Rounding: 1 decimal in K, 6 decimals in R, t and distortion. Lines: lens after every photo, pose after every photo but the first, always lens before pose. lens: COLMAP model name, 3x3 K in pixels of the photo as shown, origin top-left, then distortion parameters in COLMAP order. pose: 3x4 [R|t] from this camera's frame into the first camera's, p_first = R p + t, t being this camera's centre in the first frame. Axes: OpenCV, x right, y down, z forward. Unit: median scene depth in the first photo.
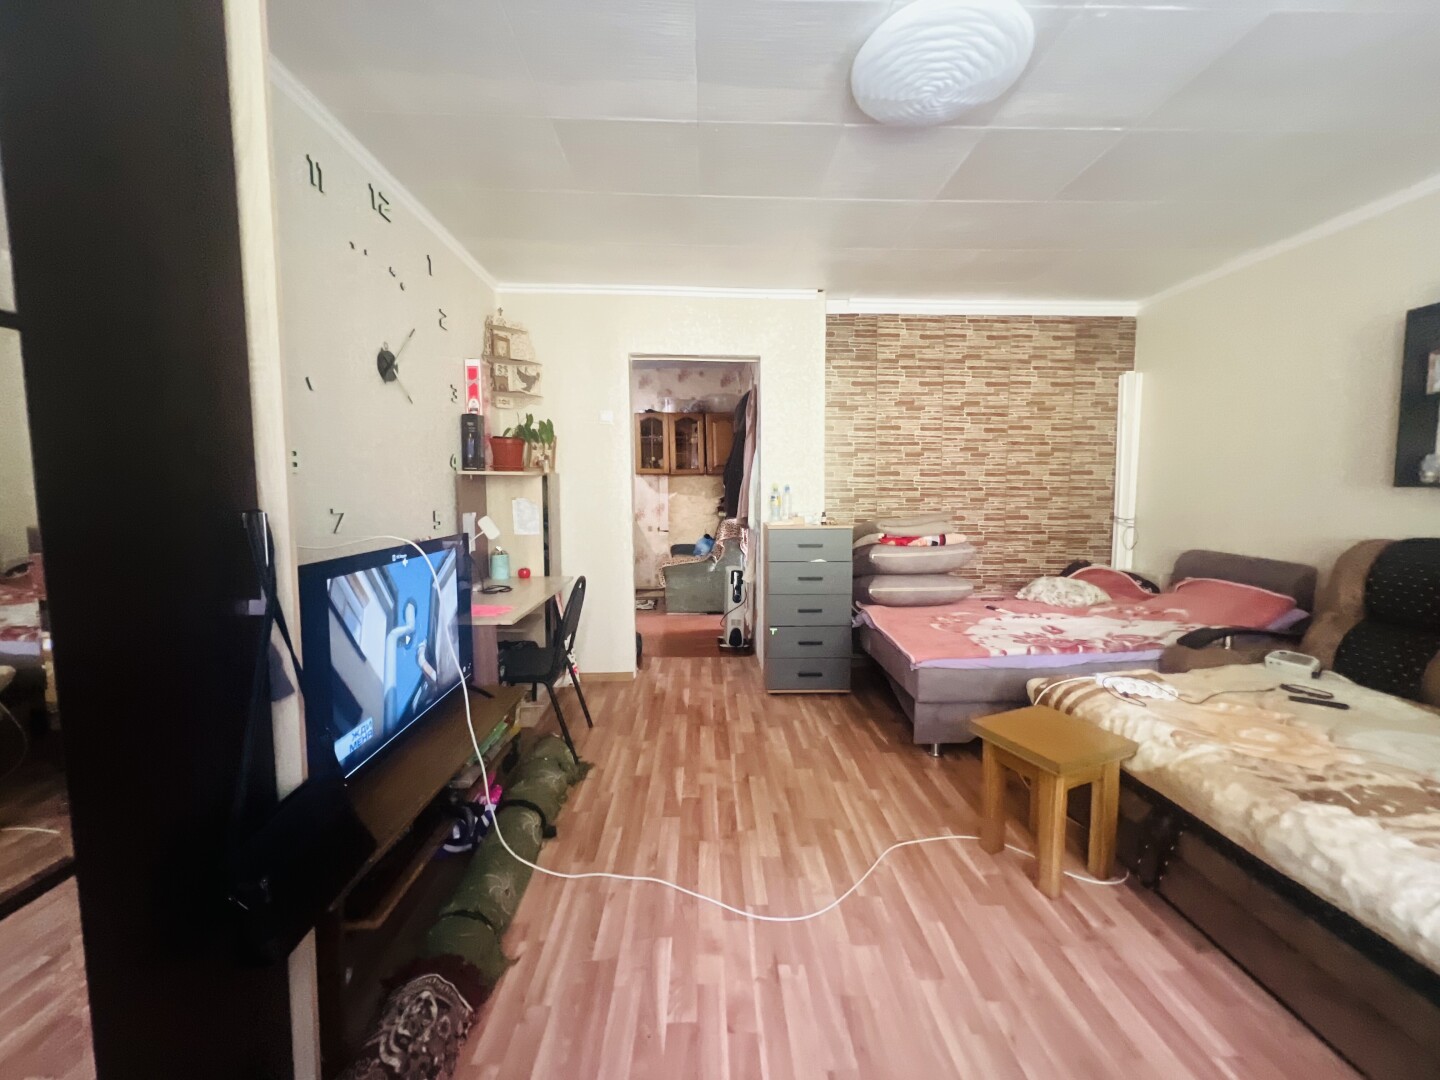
lens RADIAL K [[577.7, 0, 720.8], [0, 577.7, 543.7], [0, 0, 1]] dist [-0.001414, 0.000415]
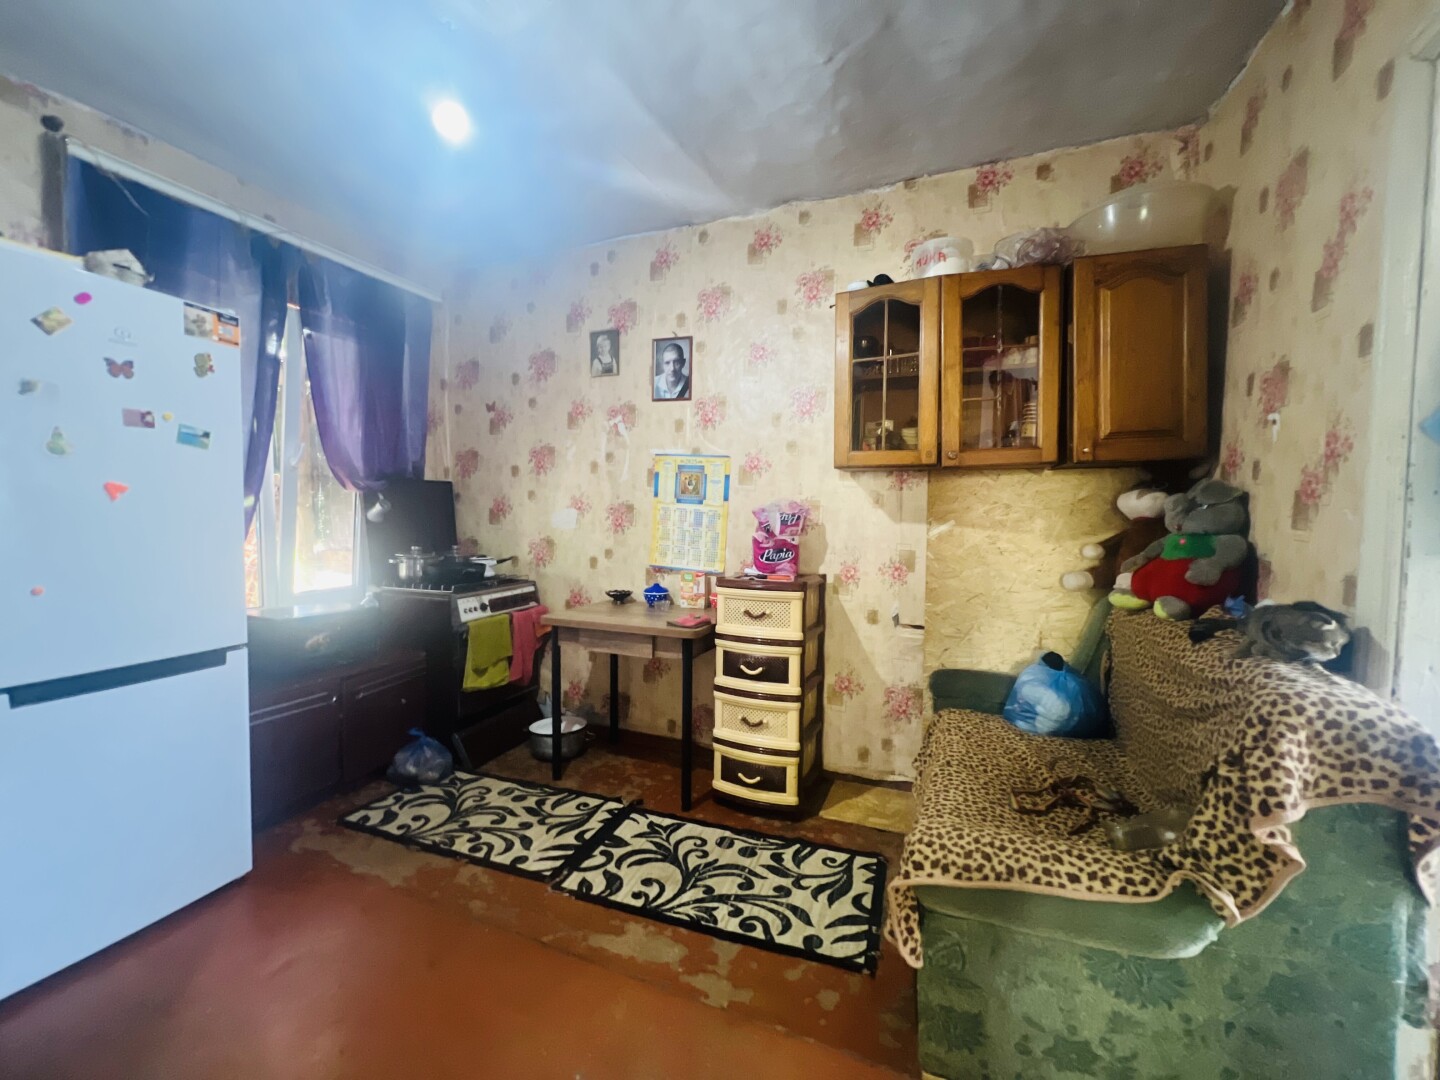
lens RADIAL K [[577.7, 0, 716.2], [0, 577.7, 531.8], [0, 0, 1]] dist [-0.001414, 0.000415]
pose [[0.916762, 0.026523, -0.398551, -0.070426], [-0.047763, 0.997913, -0.043457, -0.061821], [0.396567, 0.058876, 0.916116, 0.636566]]
